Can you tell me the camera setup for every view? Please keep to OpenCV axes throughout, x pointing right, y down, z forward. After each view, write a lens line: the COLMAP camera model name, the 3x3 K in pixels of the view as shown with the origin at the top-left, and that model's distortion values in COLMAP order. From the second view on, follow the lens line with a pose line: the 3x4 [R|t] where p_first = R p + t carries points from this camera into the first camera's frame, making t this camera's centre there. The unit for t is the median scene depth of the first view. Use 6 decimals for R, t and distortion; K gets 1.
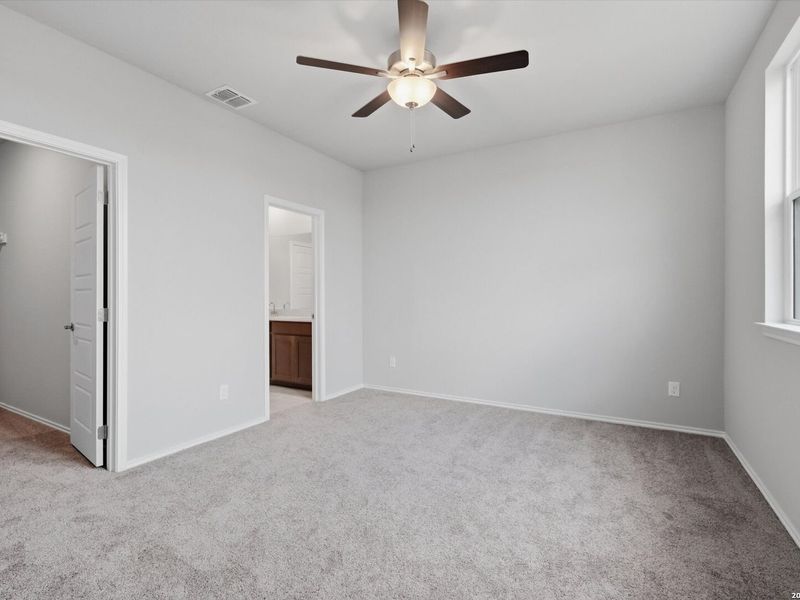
lens RADIAL K [[405.3, 0, 410.3], [0, 405.3, 300.5], [0, 0, 1]] dist [-0.001500, -0.001295]
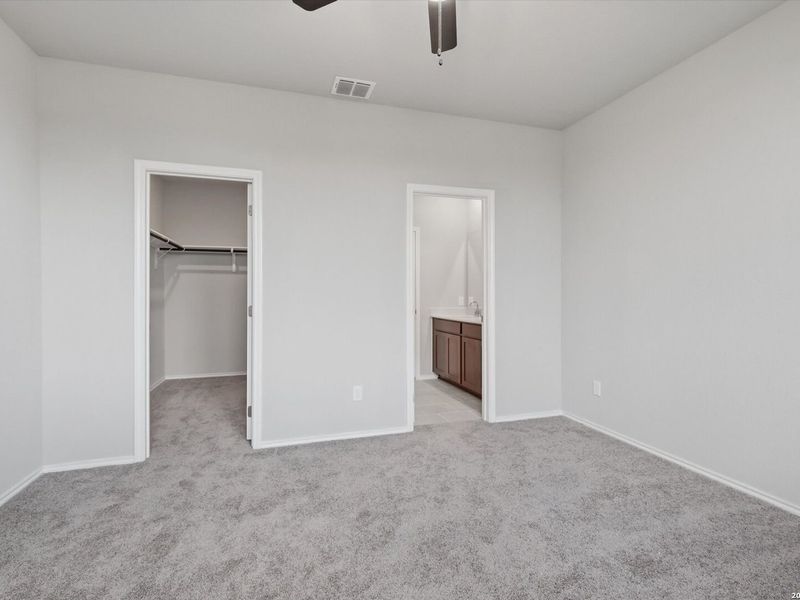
lens RADIAL K [[405.3, 0, 400.2], [0, 405.3, 294.7], [0, 0, 1]] dist [-0.001500, -0.001295]
pose [[0.717646, 0.000498, -0.696408, 0.290392], [-0.007030, 0.999954, -0.006529, -0.004190], [0.696373, 0.009581, 0.717616, 0.368390]]
